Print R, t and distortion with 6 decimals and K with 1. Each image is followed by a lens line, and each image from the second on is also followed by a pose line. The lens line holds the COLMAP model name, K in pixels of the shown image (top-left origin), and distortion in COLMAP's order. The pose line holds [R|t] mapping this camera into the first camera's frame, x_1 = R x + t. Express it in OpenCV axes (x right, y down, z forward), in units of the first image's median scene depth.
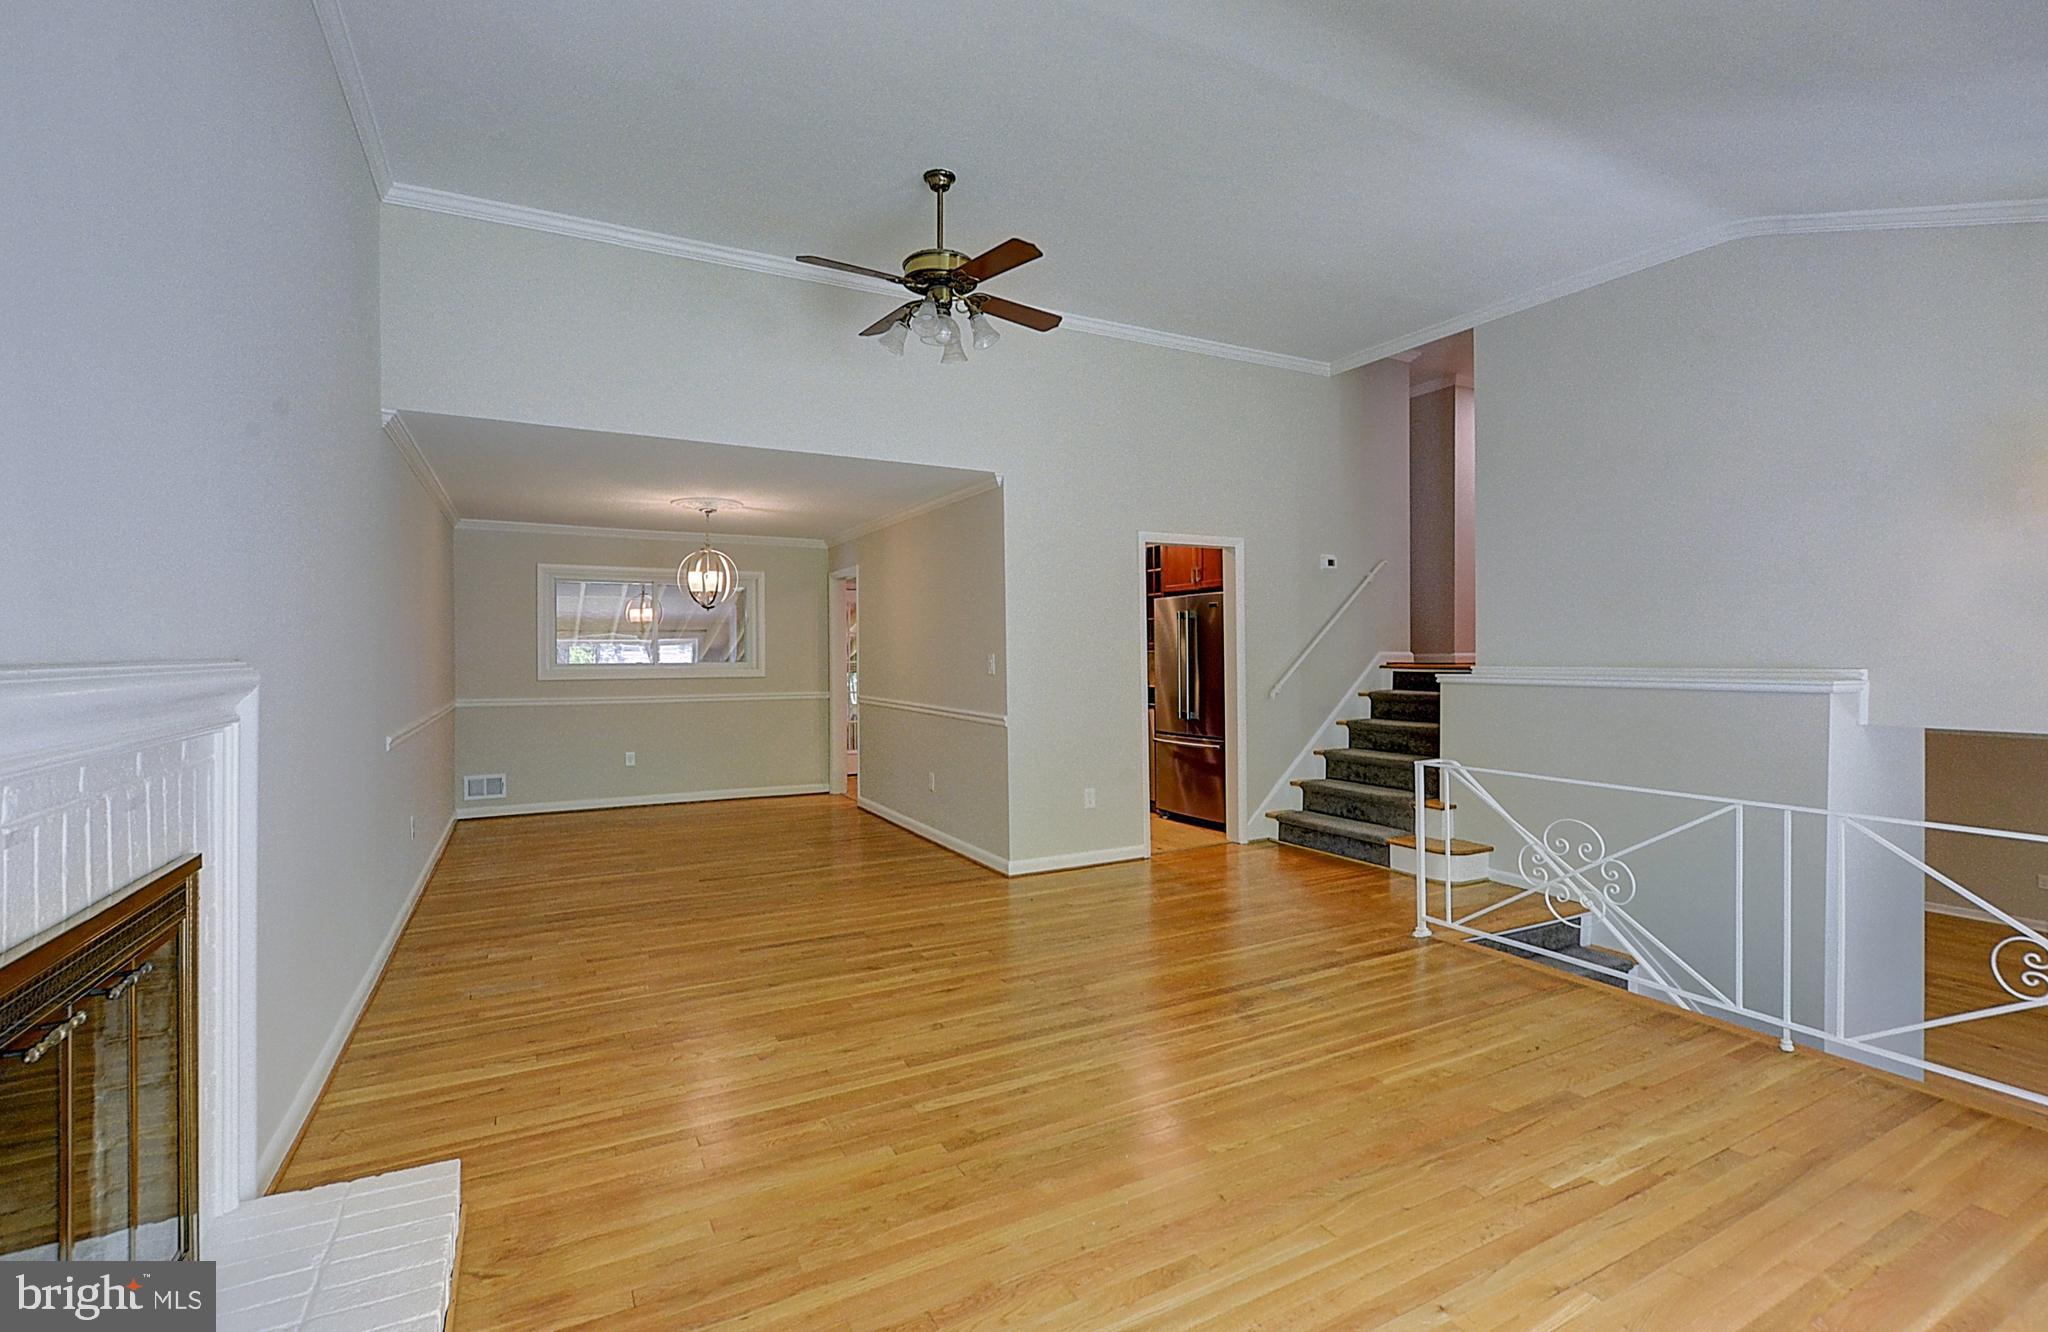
lens RADIAL K [[900.0, 0, 997.3], [0, 900.0, 643.1], [0, 0, 1]] dist [0.000457, 0.000230]
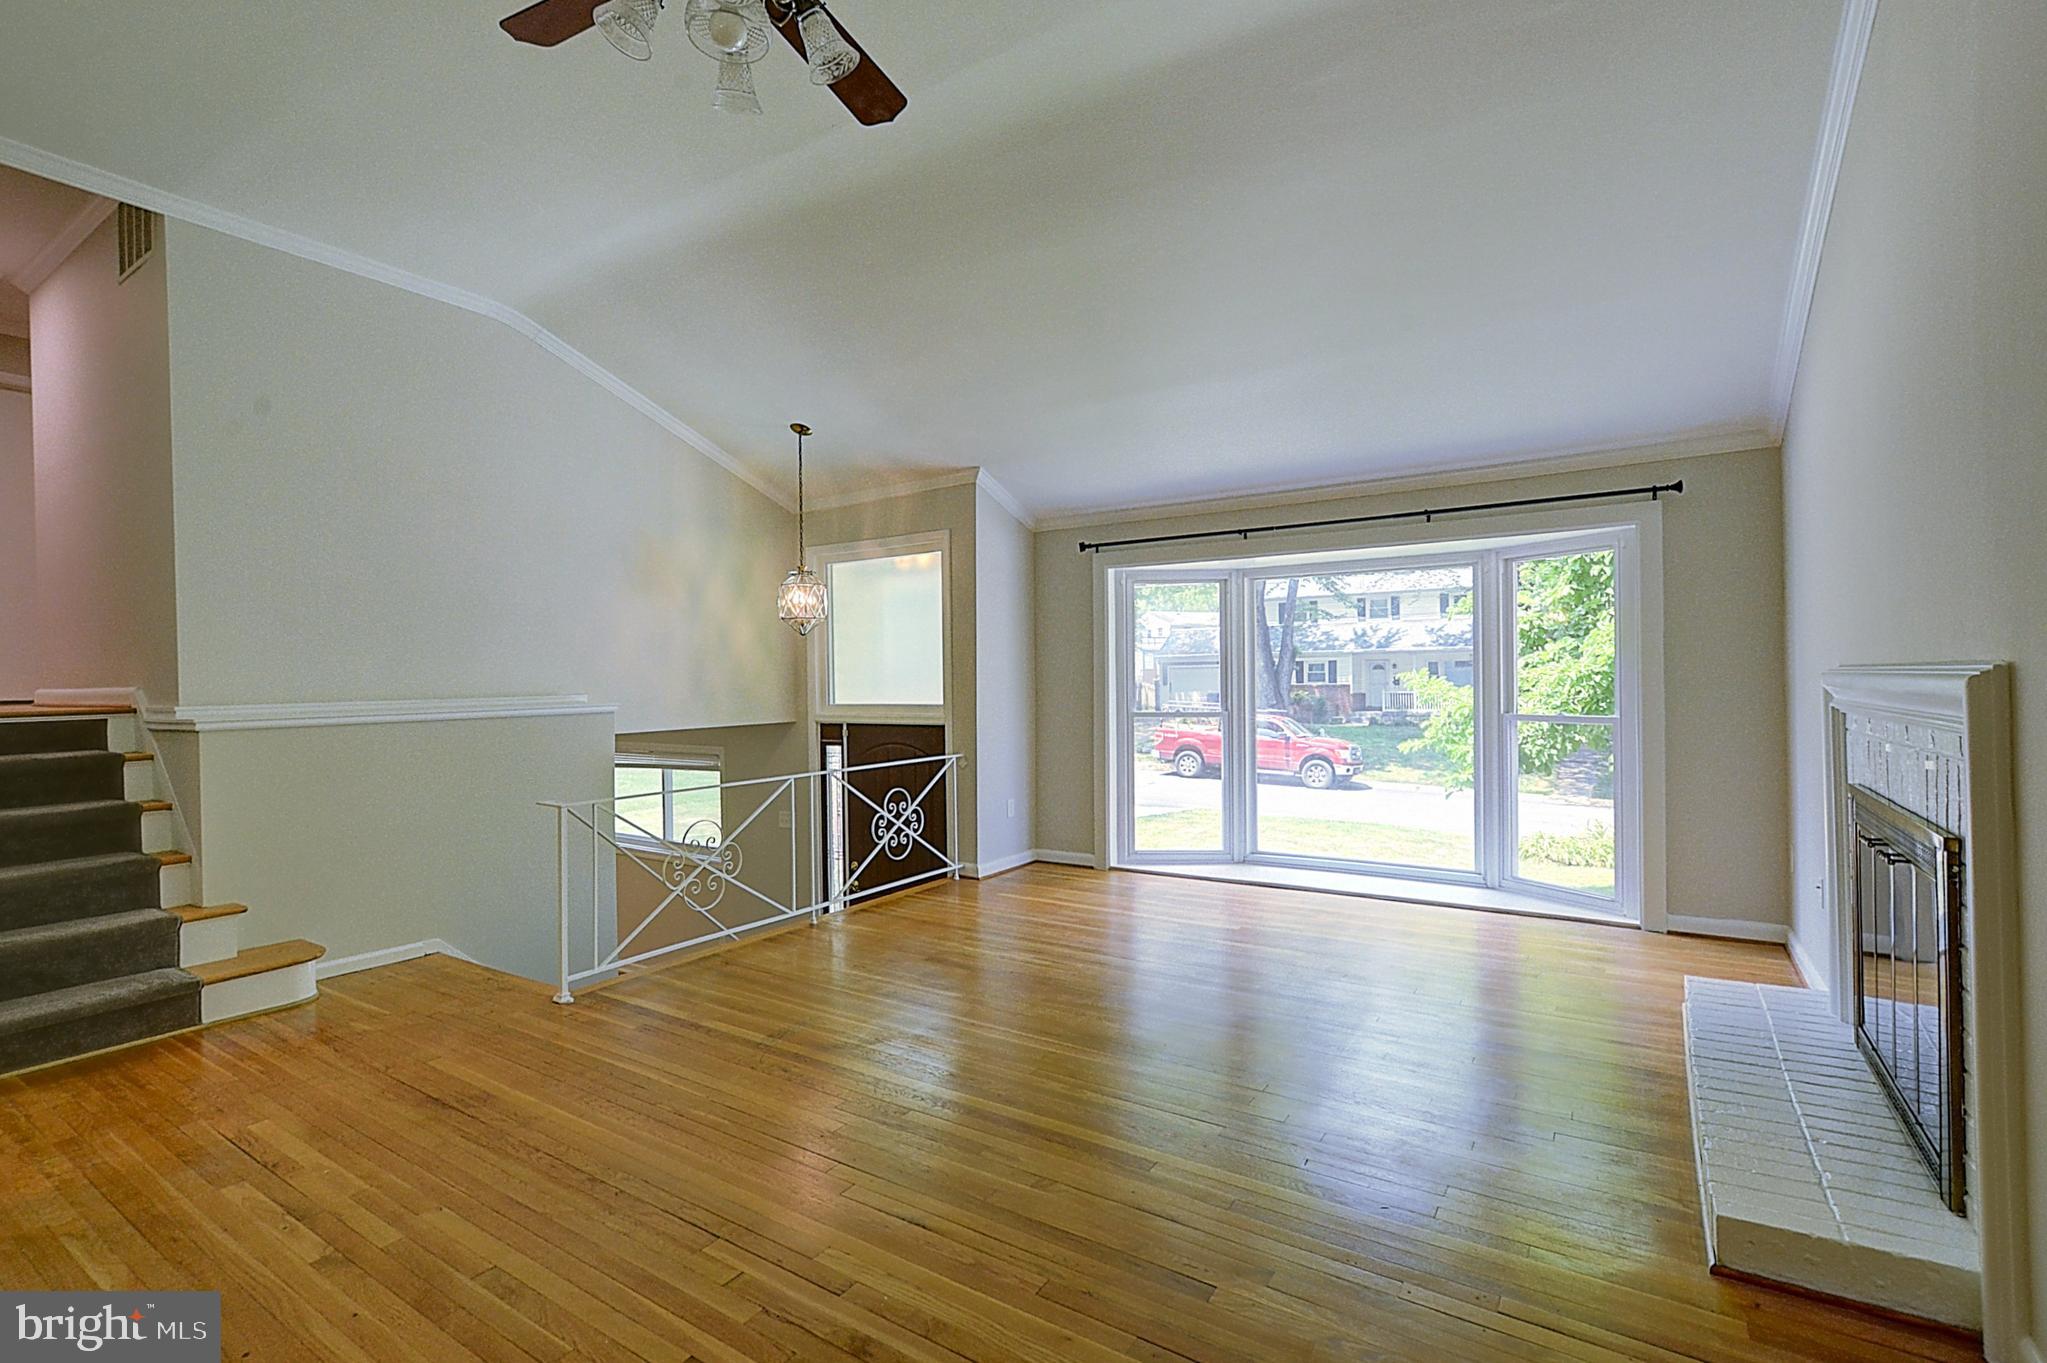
lens RADIAL K [[937.5, 0, 1005.3], [0, 937.5, 676.7], [0, 0, 1]] dist [-0.000233, 0.000220]
pose [[-0.473883, 0.008305, 0.880548, -0.492338], [0.006959, 0.999960, -0.005686, 0.011667], [-0.880560, 0.003433, -0.473922, 0.940204]]
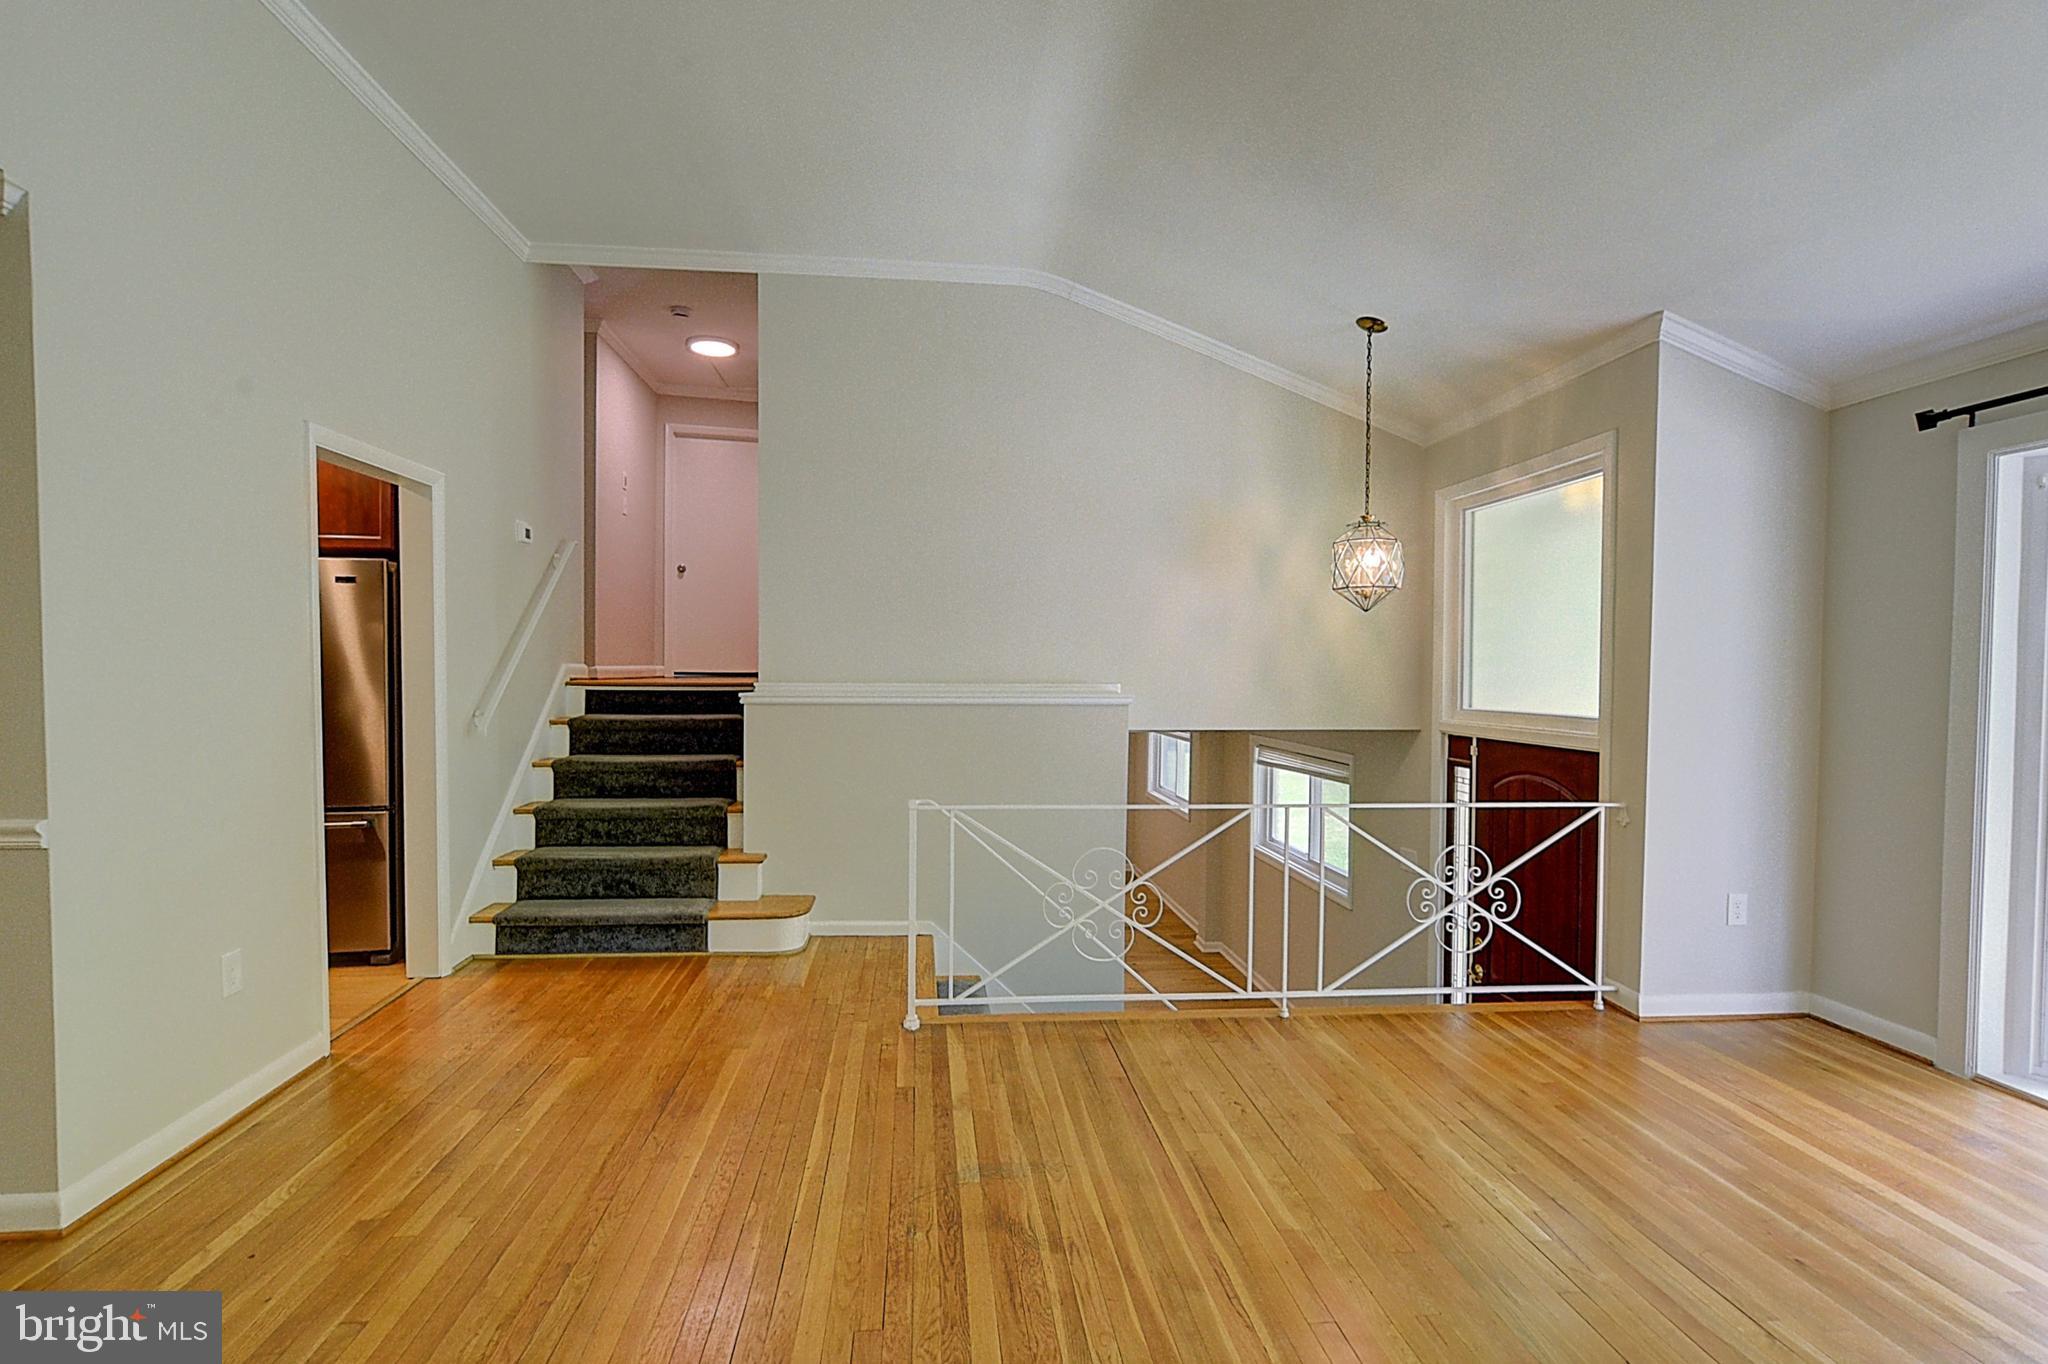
lens RADIAL K [[971.7, 0, 1009.7], [0, 971.7, 665.9], [0, 0, 1]] dist [-0.015052, 0.009851]
pose [[0.382755, 0.010874, 0.923786, -0.249863], [-0.020178, 0.999791, -0.003409, 0.010900], [-0.923630, -0.017336, 0.382894, 0.538305]]
